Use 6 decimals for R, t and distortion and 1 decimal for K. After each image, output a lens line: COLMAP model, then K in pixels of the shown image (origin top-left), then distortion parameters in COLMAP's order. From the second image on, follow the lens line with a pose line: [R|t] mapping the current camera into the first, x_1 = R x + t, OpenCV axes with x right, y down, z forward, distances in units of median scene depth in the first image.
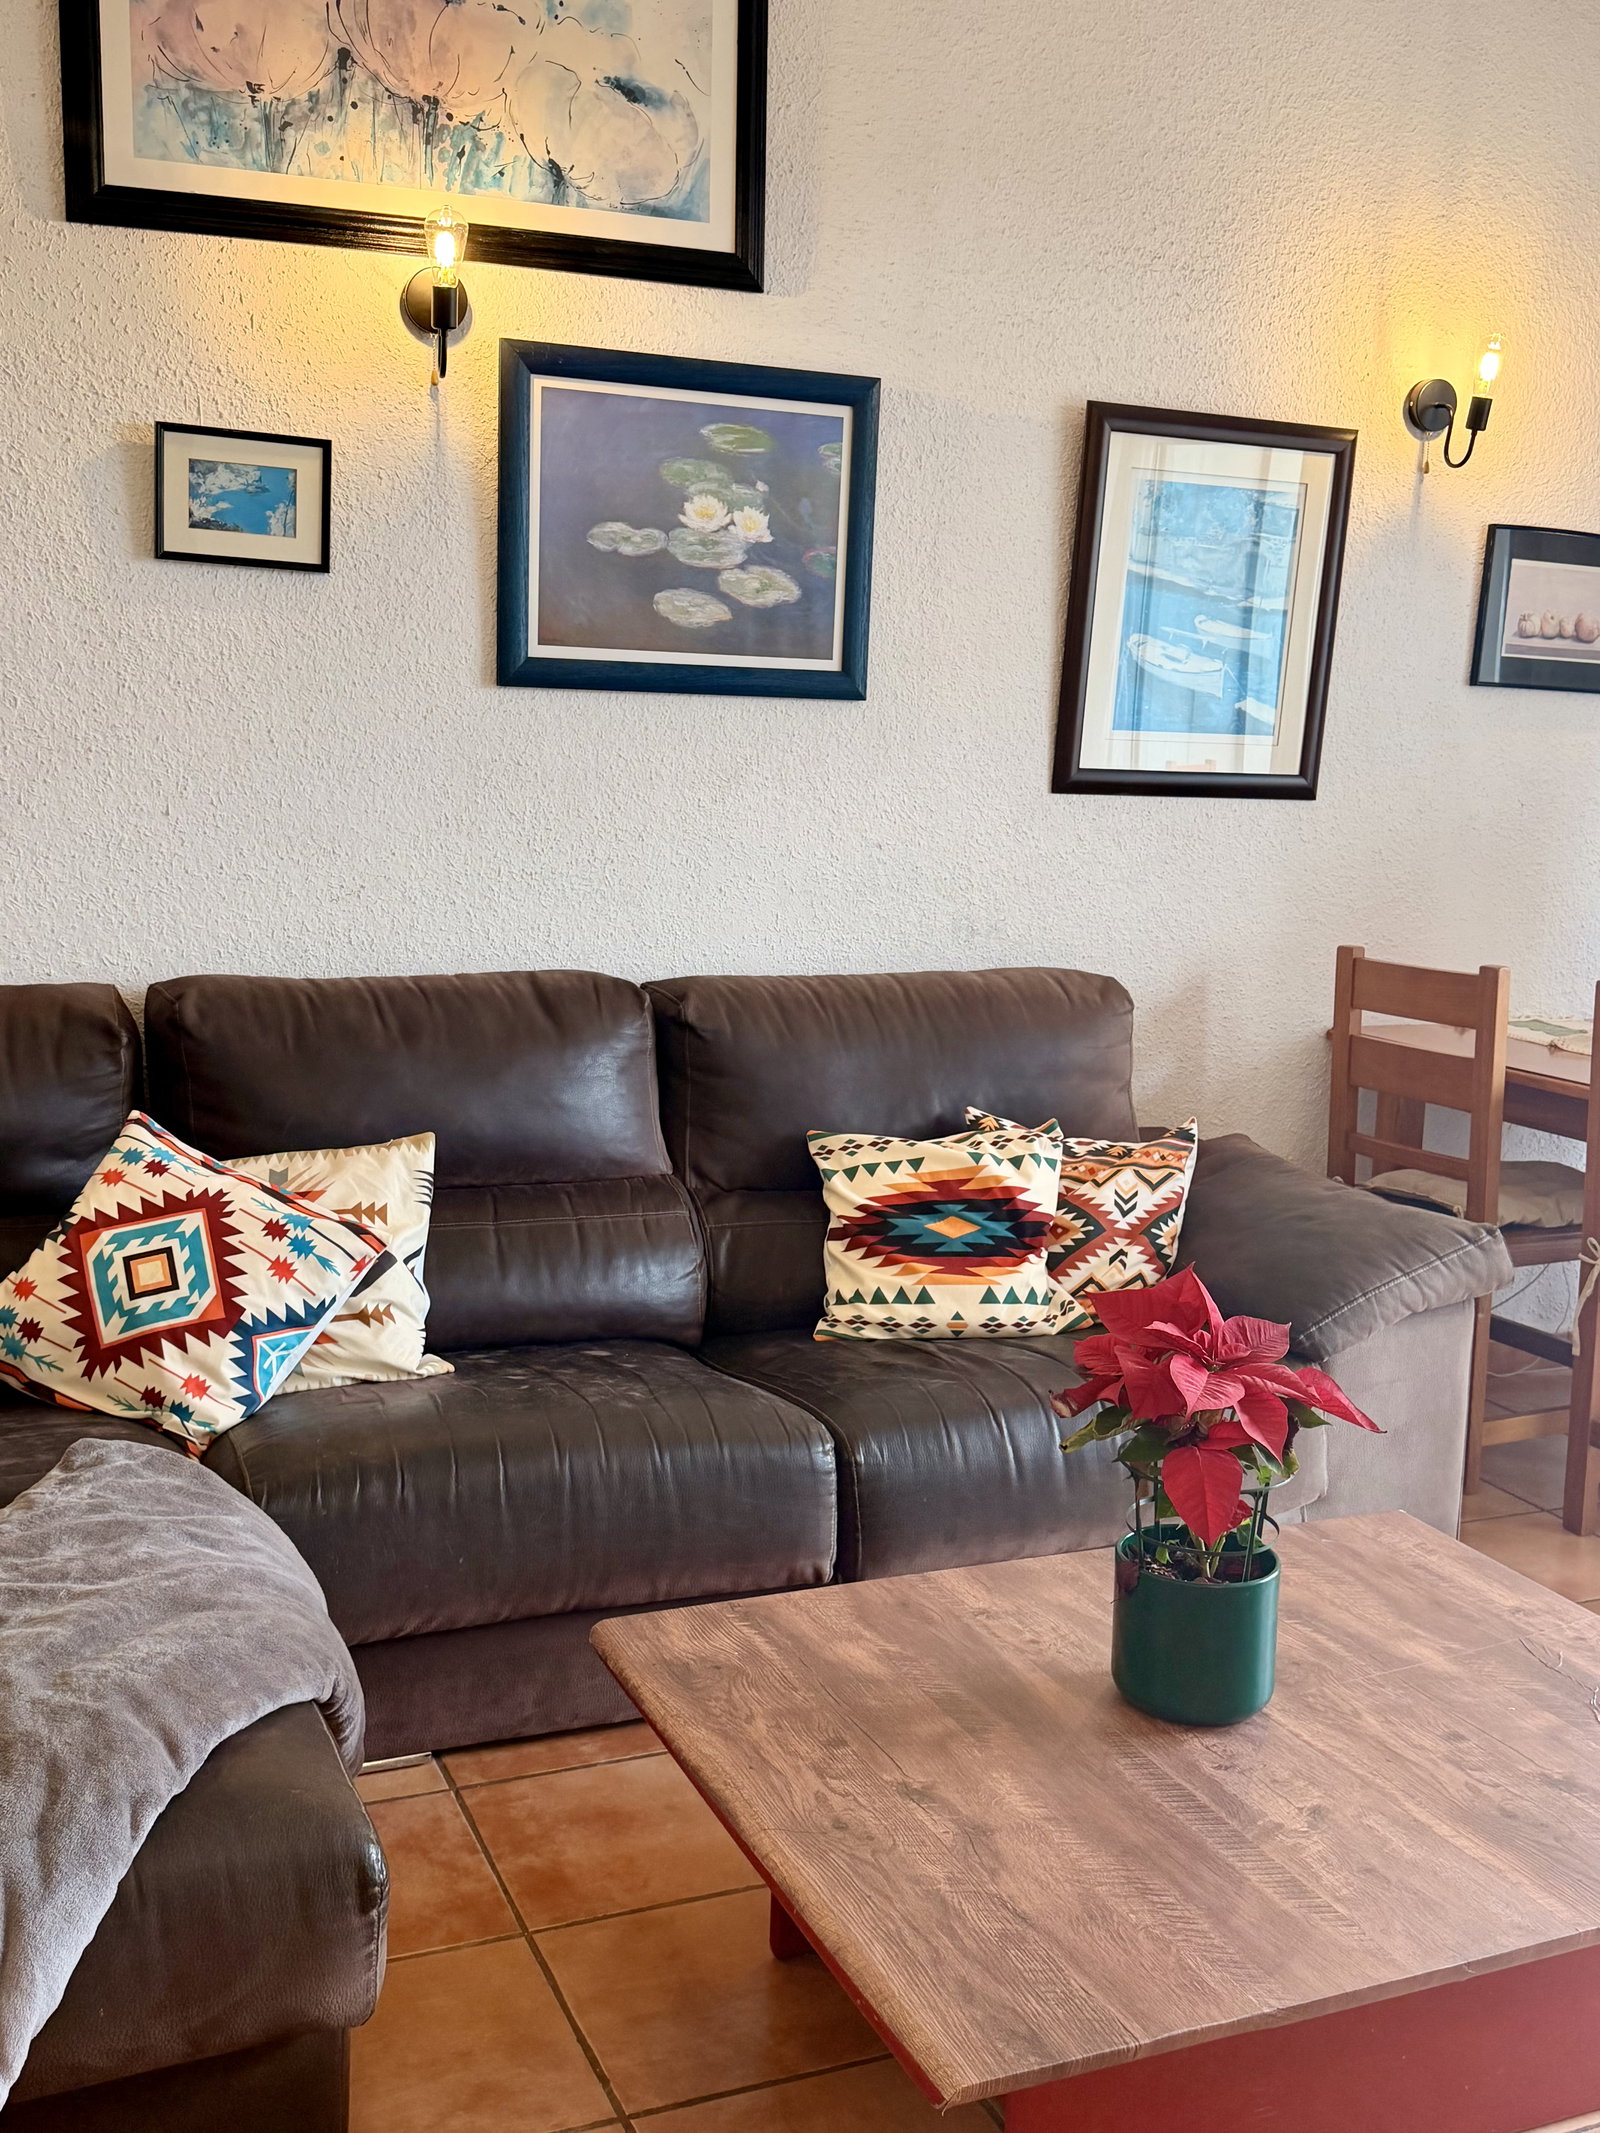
lens RADIAL K [[2088.6, 0, 800.5], [0, 2088.6, 1062.4], [0, 0, 1]] dist [0.045097, 0.000000]
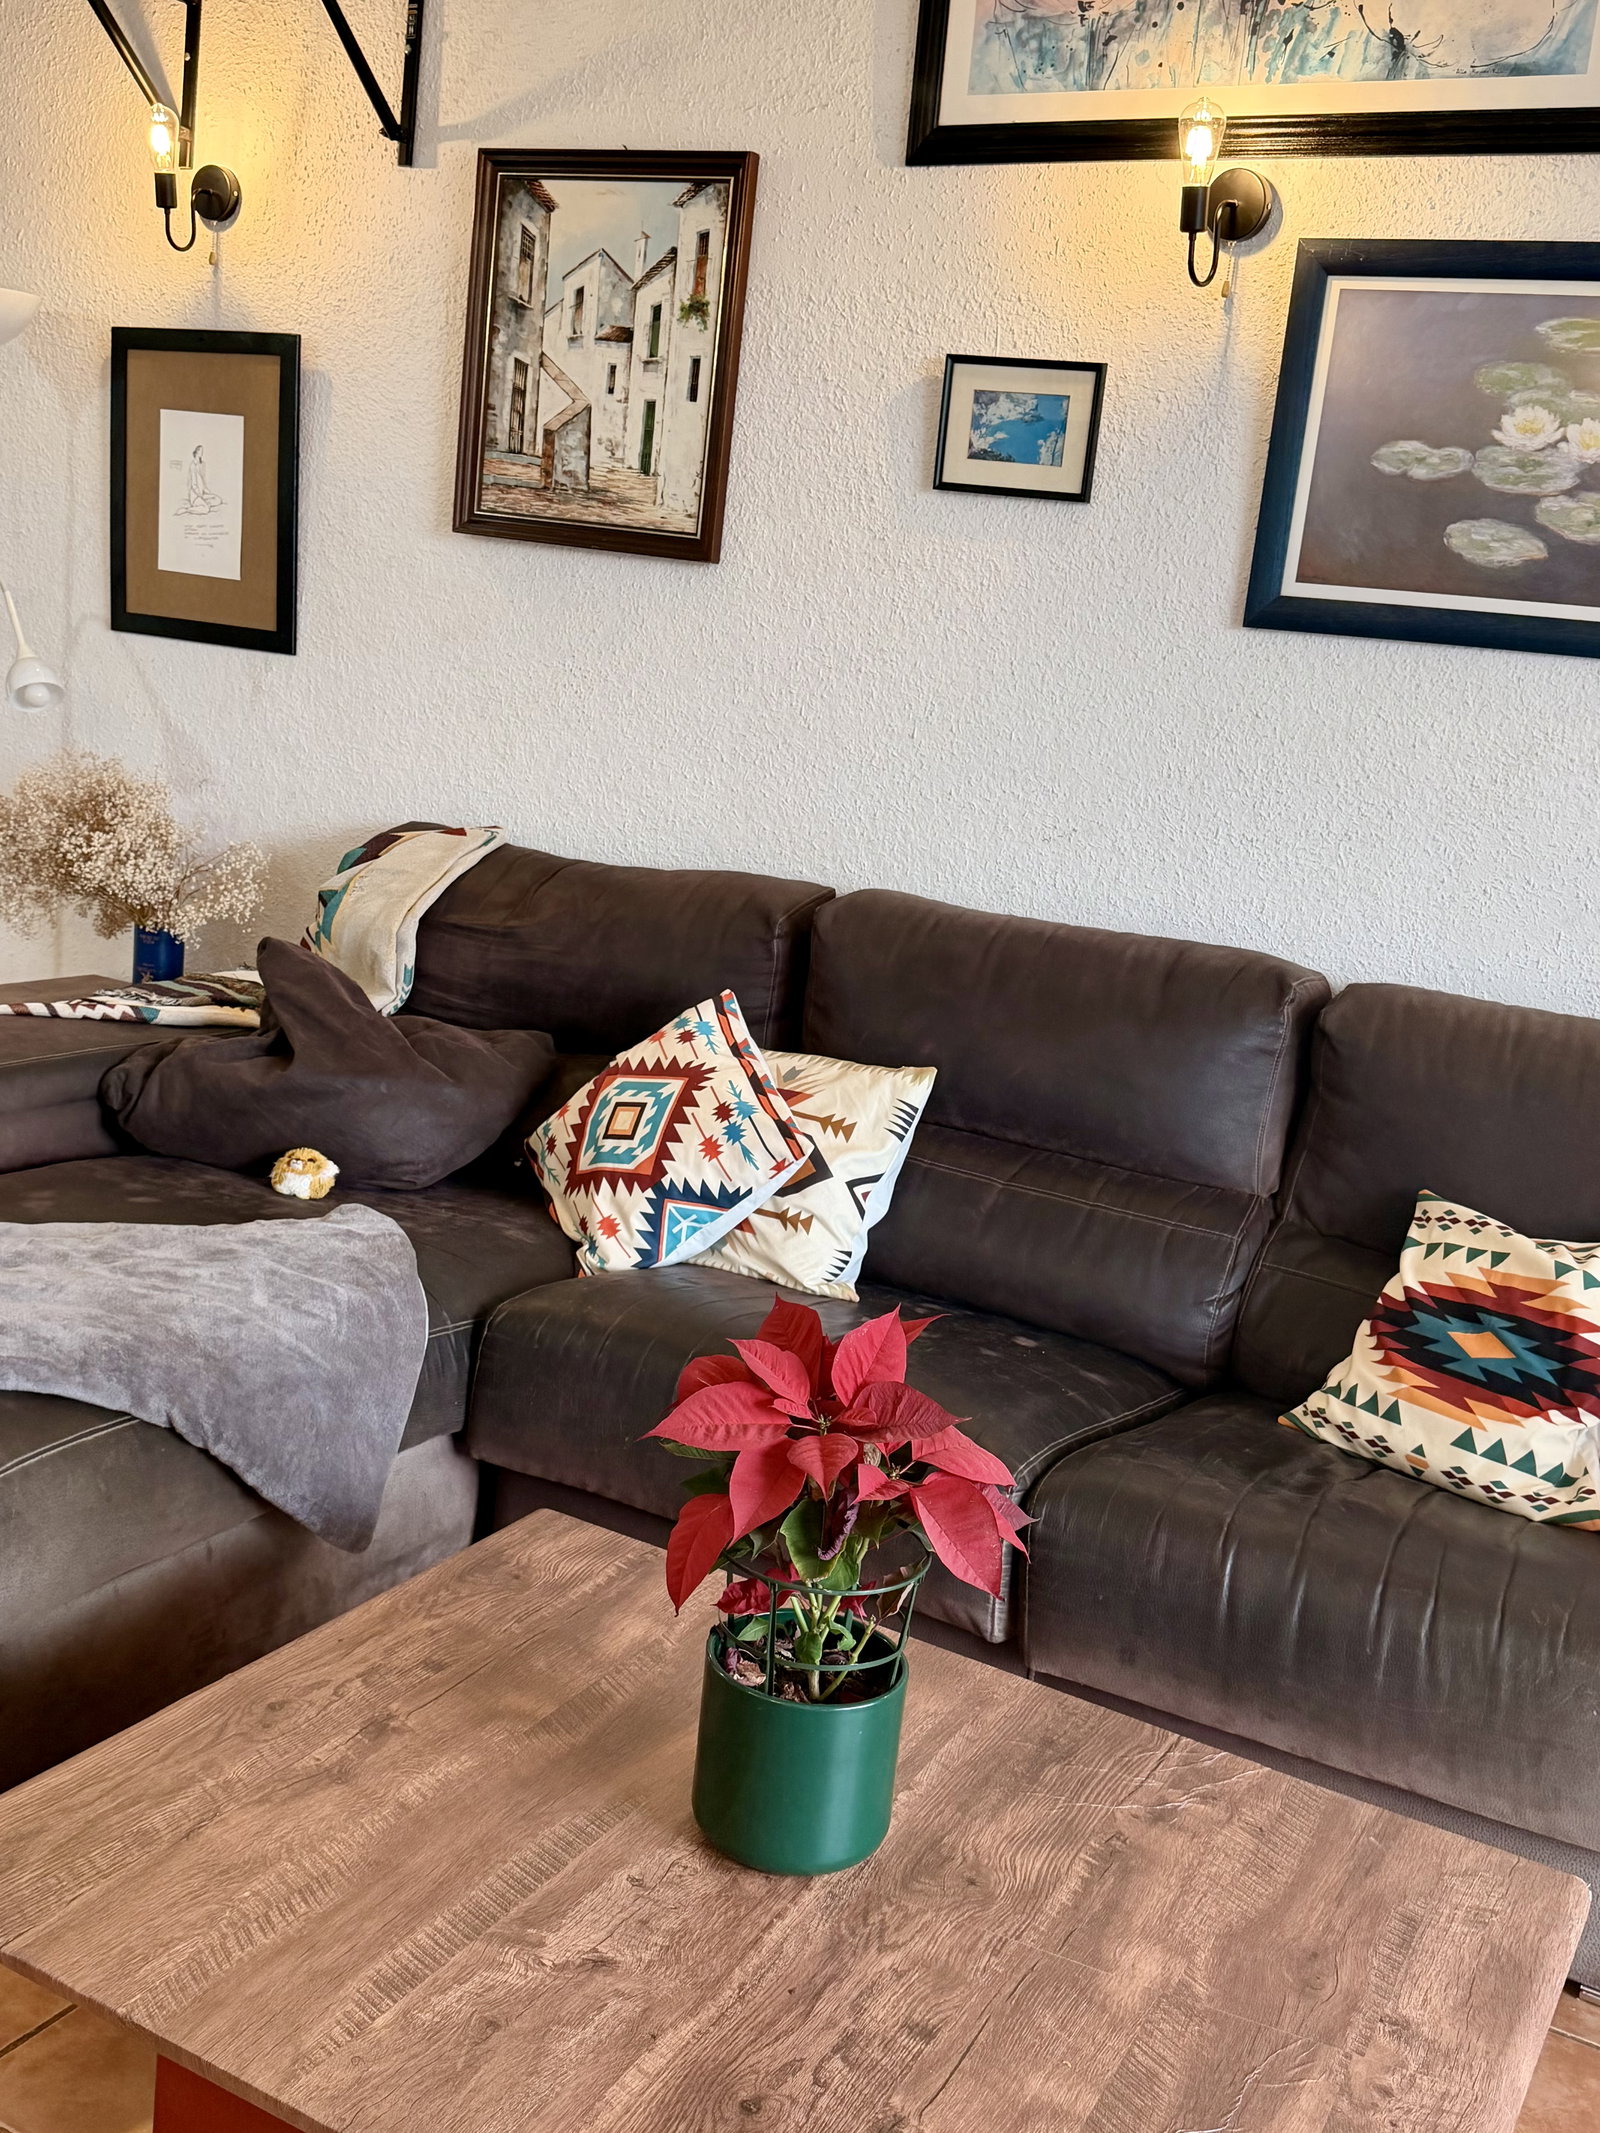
lens RADIAL K [[2088.6, 0, 799.9], [0, 2088.6, 1078.7], [0, 0, 1]] dist [0.045097, 0.000000]
pose [[0.631835, 0.208591, -0.746508, 0.484738], [-0.215876, 0.972358, 0.088984, -0.032989], [0.744434, 0.104930, 0.659400, 0.296082]]
